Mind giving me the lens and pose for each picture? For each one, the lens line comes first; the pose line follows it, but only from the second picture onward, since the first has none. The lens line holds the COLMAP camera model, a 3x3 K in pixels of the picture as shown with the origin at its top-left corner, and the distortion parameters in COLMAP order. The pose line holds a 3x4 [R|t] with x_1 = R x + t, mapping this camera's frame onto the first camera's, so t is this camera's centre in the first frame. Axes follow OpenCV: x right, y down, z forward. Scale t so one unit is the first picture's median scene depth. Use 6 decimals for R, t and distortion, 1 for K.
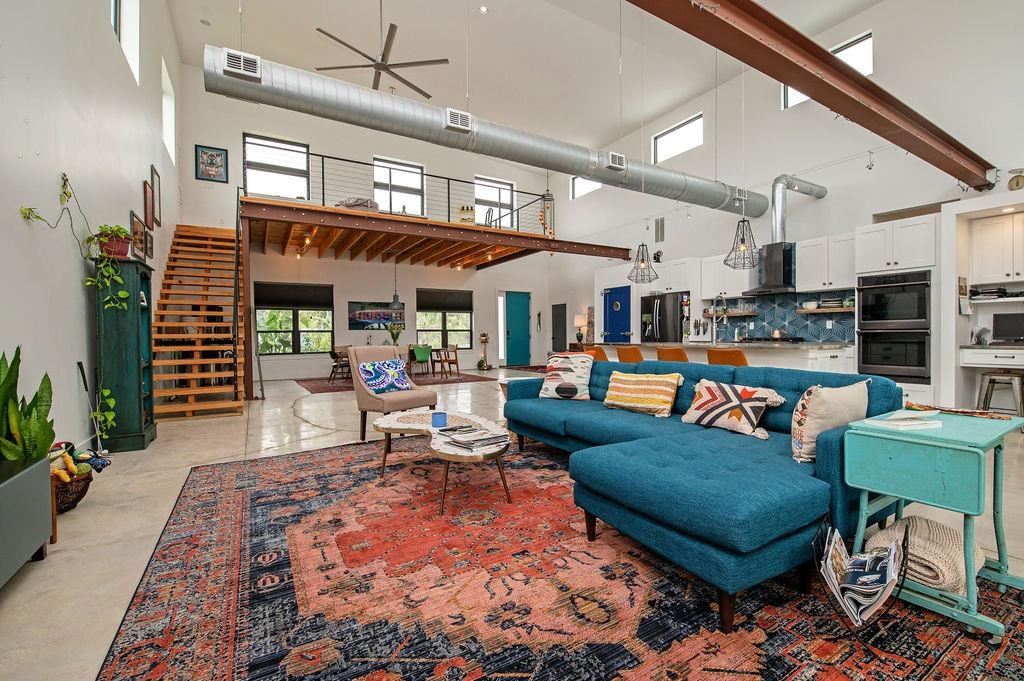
lens RADIAL K [[441.0, 0, 515.2], [0, 441.0, 344.9], [0, 0, 1]] dist [-0.000413, -0.010221]
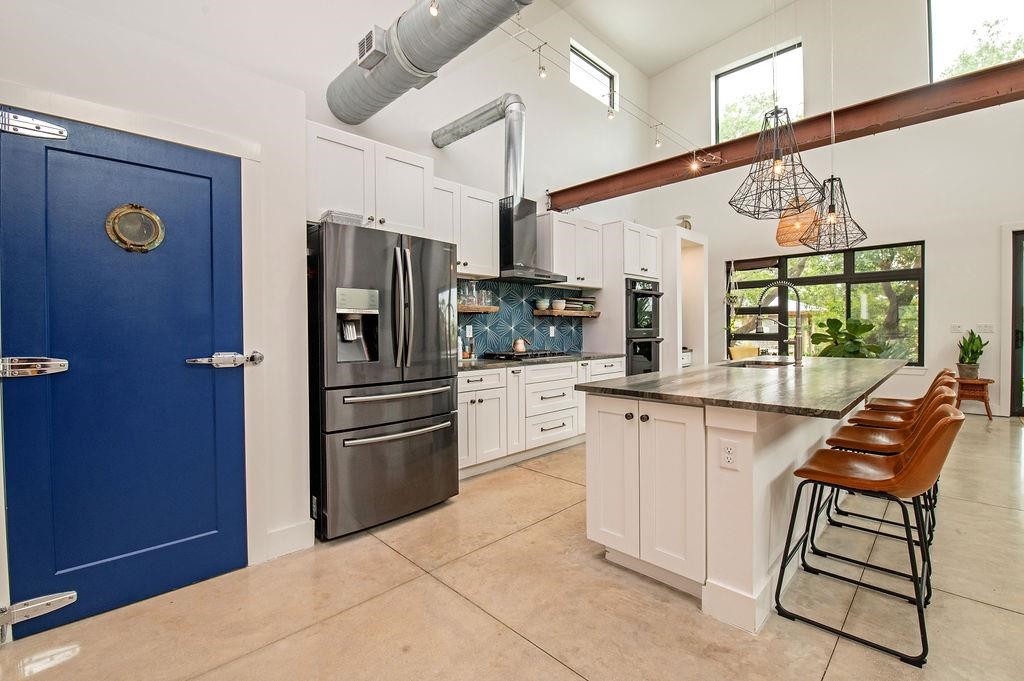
lens RADIAL K [[442.1, 0, 512.3], [0, 442.1, 337.5], [0, 0, 1]] dist [-0.000503, -0.010313]
pose [[-0.247532, -0.007688, 0.968849, -0.008634], [0.030250, 0.999420, 0.015659, -0.038289], [-0.968407, 0.033184, -0.247156, 0.961344]]
